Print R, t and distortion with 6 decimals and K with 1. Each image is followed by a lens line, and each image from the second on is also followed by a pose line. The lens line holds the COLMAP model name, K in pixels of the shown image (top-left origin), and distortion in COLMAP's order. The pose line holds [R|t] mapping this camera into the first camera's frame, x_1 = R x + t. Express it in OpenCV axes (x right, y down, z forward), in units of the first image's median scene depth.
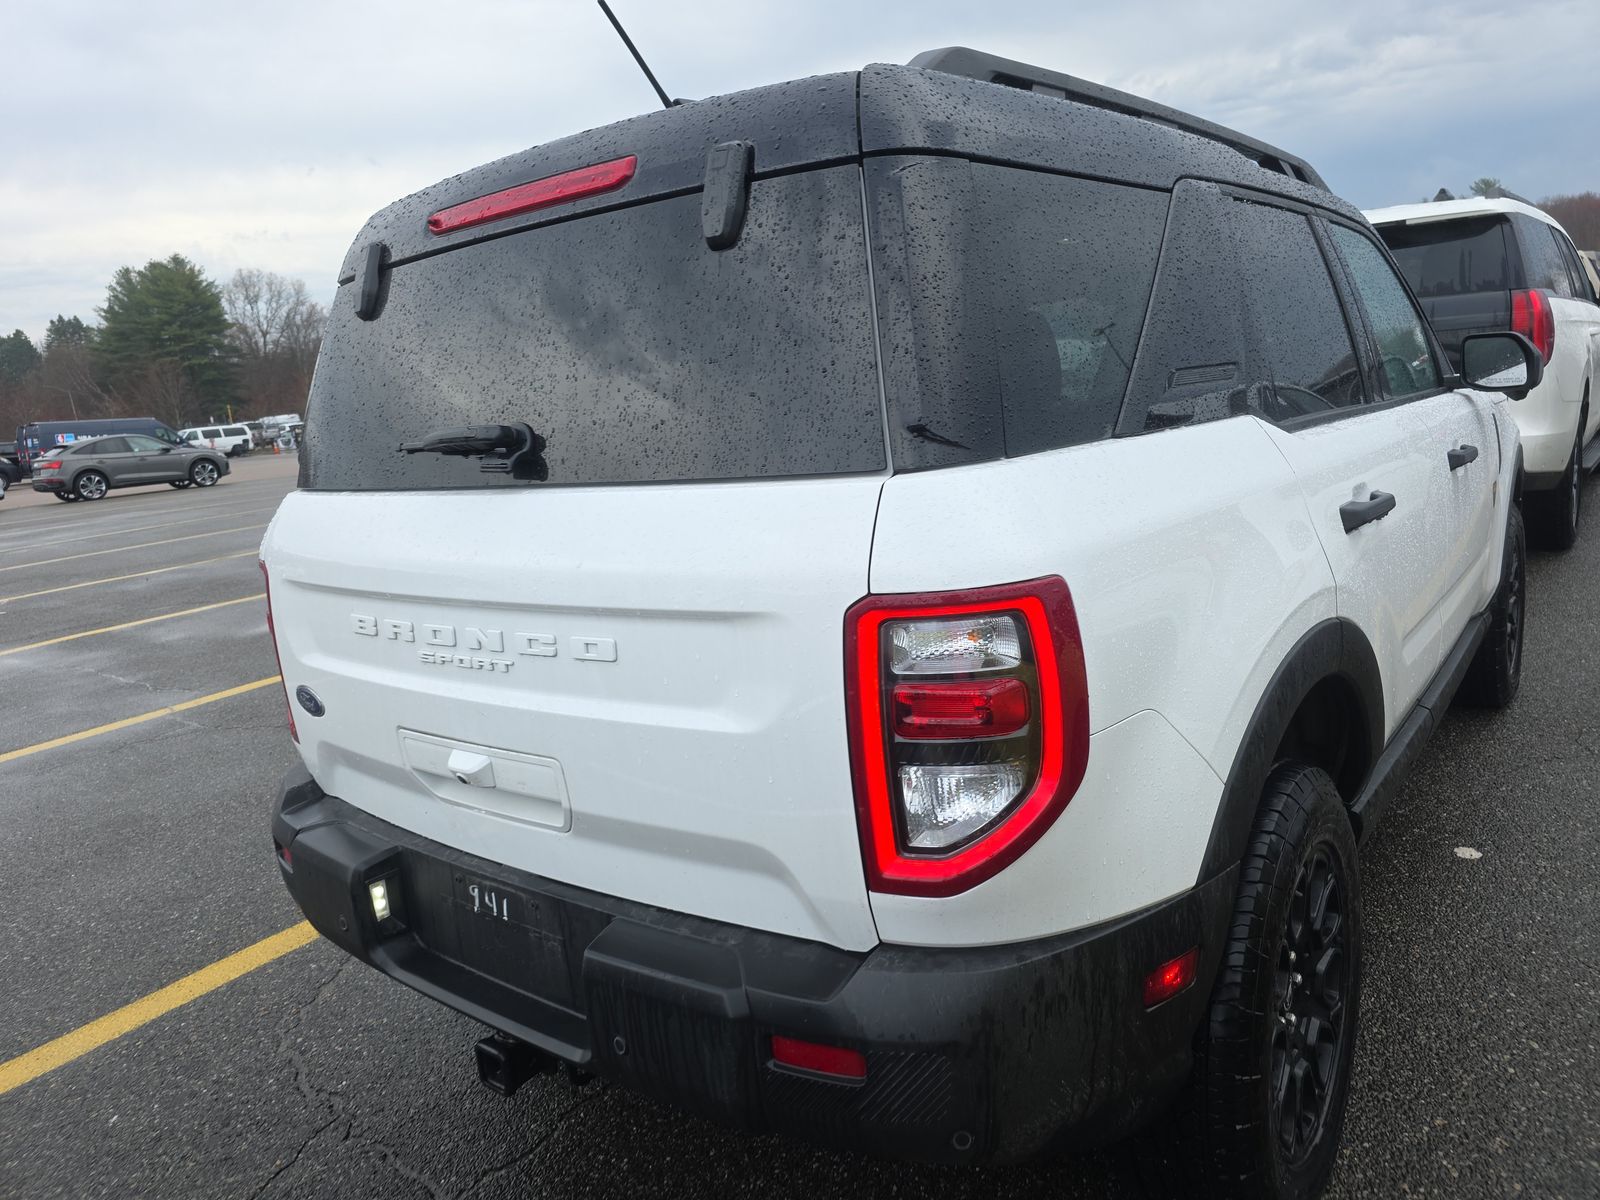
lens RADIAL K [[1129.1, 0, 805.6], [0, 1129.1, 583.0], [0, 0, 1]] dist [0.103192, -0.139774]
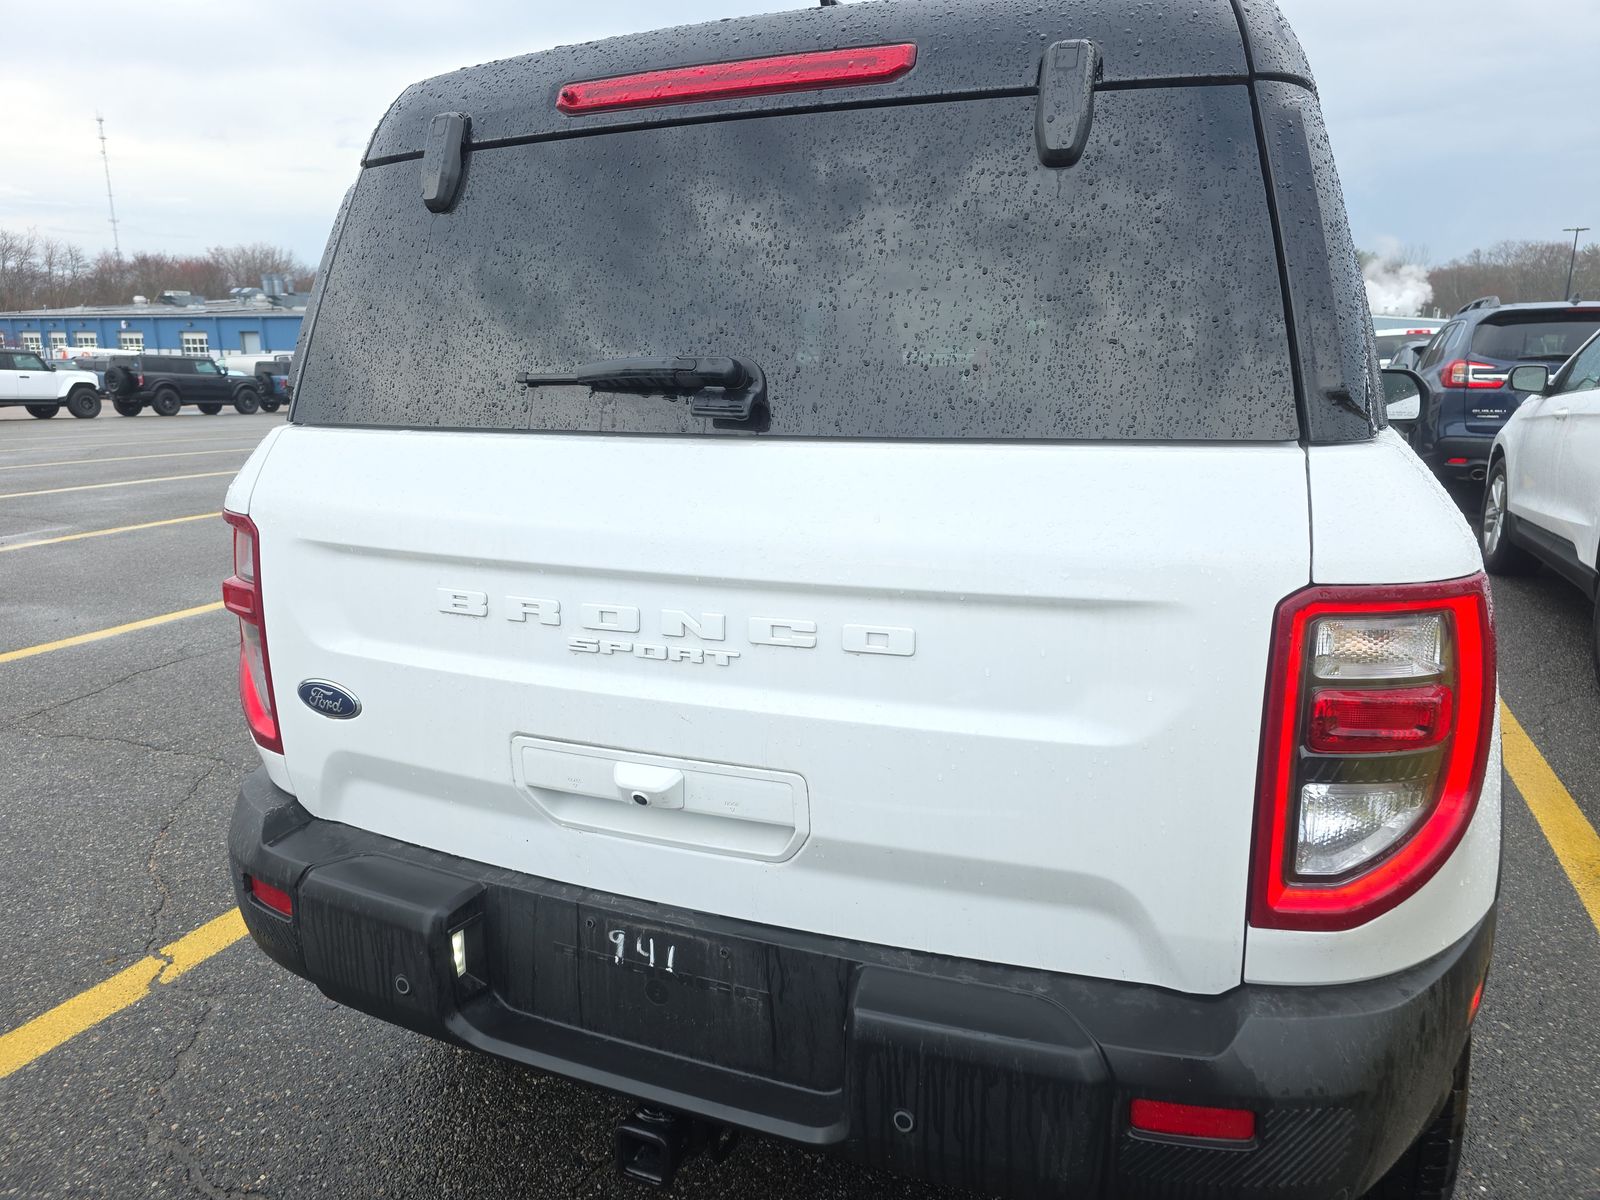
lens RADIAL K [[1122.7, 0, 800.0], [0, 1122.7, 600.0], [0, 0, 1]] dist [0.067104, -0.071878]
pose [[0.958263, 0.033739, 0.283891, -0.443991], [-0.037515, 0.999265, 0.007873, 0.023826], [-0.283417, -0.018195, 0.958824, 0.228916]]
